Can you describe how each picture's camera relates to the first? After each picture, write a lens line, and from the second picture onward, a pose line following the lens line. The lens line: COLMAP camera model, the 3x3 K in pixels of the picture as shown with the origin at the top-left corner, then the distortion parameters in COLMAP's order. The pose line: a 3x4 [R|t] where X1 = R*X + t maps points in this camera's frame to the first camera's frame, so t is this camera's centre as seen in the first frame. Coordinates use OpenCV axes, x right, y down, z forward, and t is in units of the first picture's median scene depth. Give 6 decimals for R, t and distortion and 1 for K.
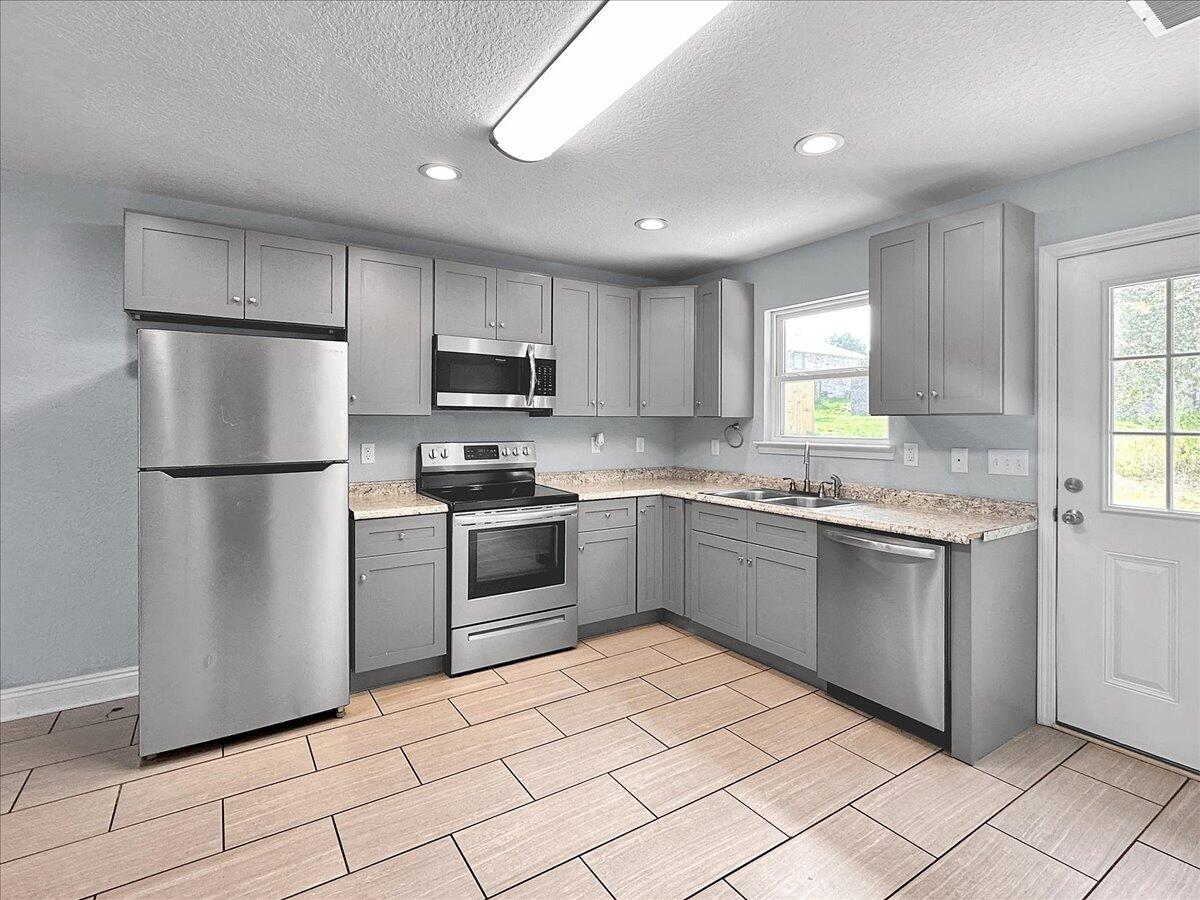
lens RADIAL K [[580.8, 0, 608.7], [0, 580.8, 423.8], [0, 0, 1]] dist [-0.001855, -0.000792]
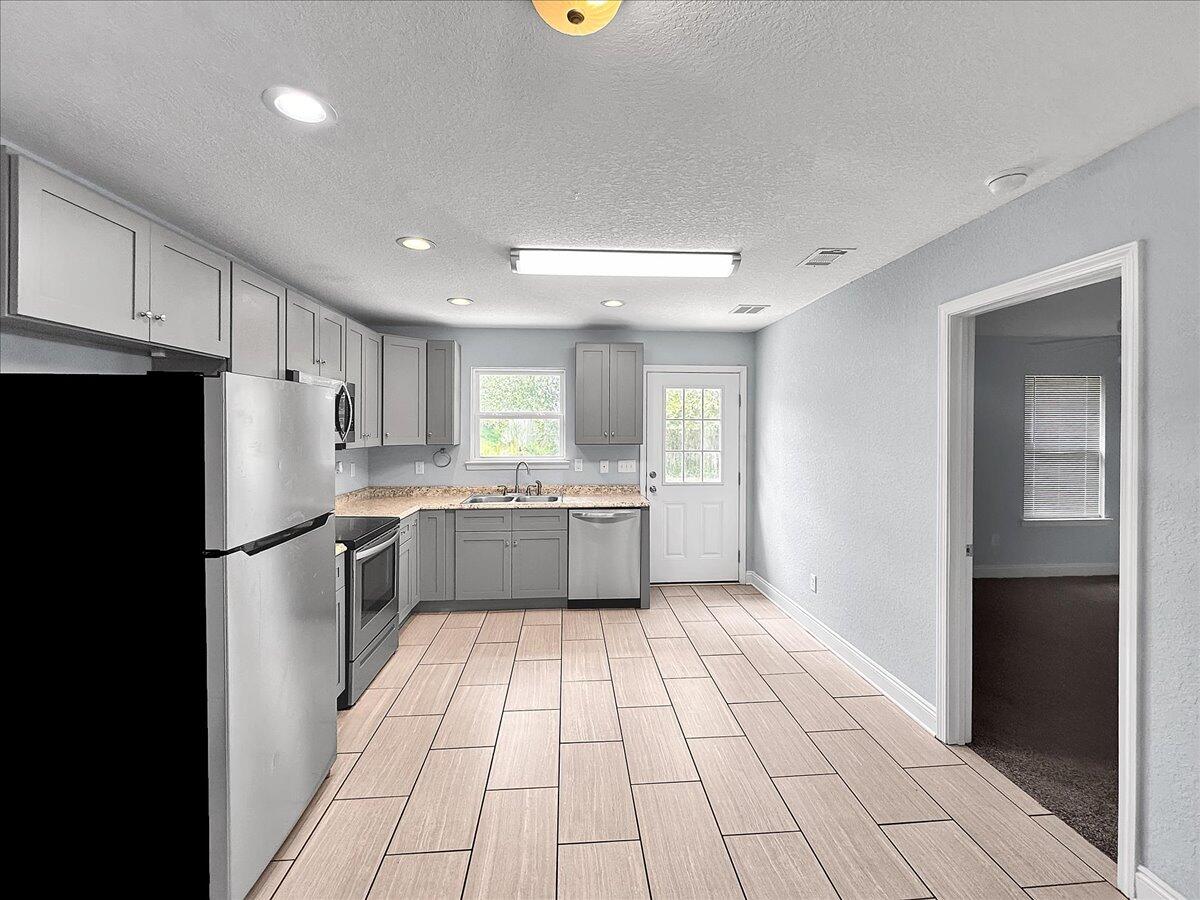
lens RADIAL K [[516.4, 0, 608.2], [0, 516.4, 435.5], [0, 0, 1]] dist [-0.003242, -0.000043]
pose [[0.487259, -0.014544, 0.873136, -0.862547], [0.002796, 0.999882, 0.015095, -0.064540], [-0.873253, -0.004914, 0.487242, 0.157243]]
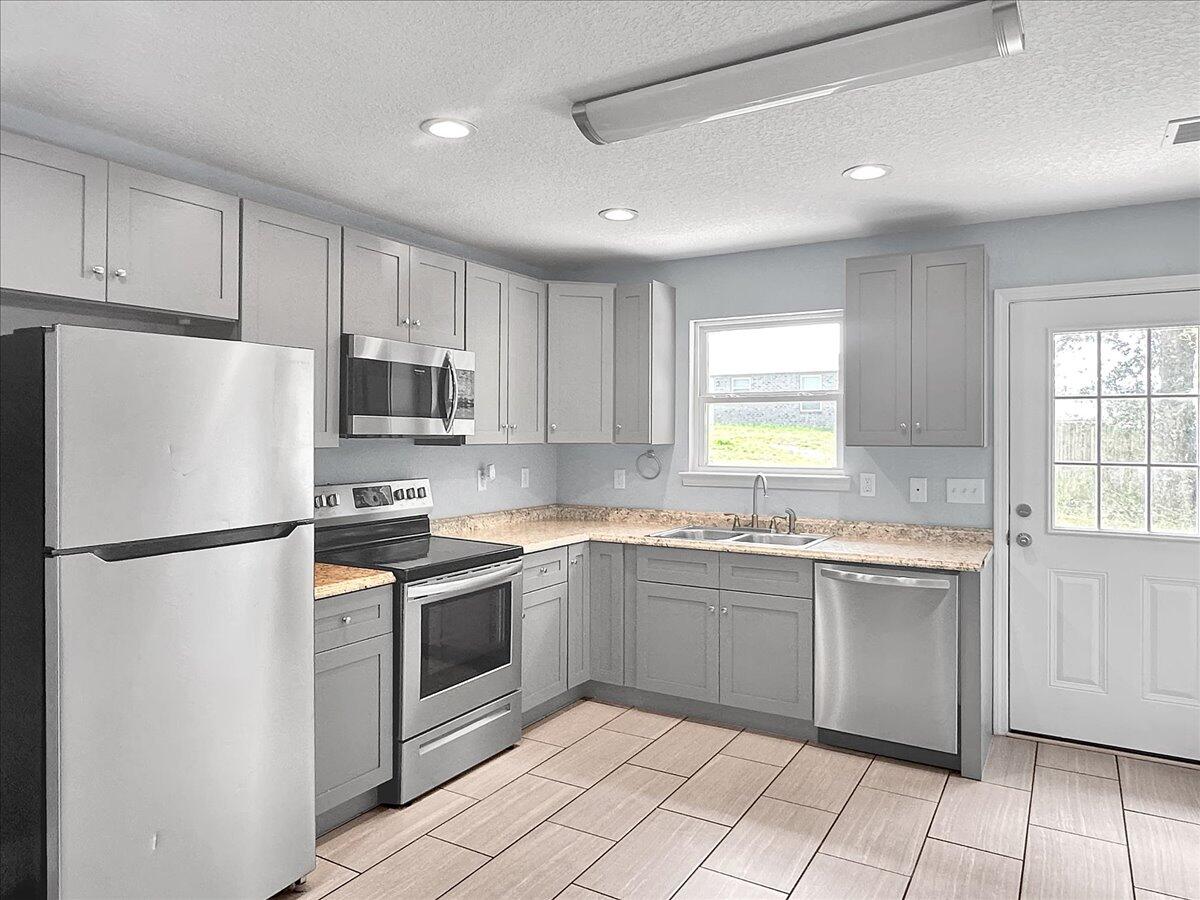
lens RADIAL K [[790.9, 0, 595.7], [0, 790.9, 435.1], [0, 0, 1]] dist [0.001251, -0.001635]
pose [[0.903159, -0.001894, 0.429302, -0.486004], [0.001796, 0.999998, 0.000633, -0.033541], [-0.429302, 0.000200, 0.903161, -0.001930]]
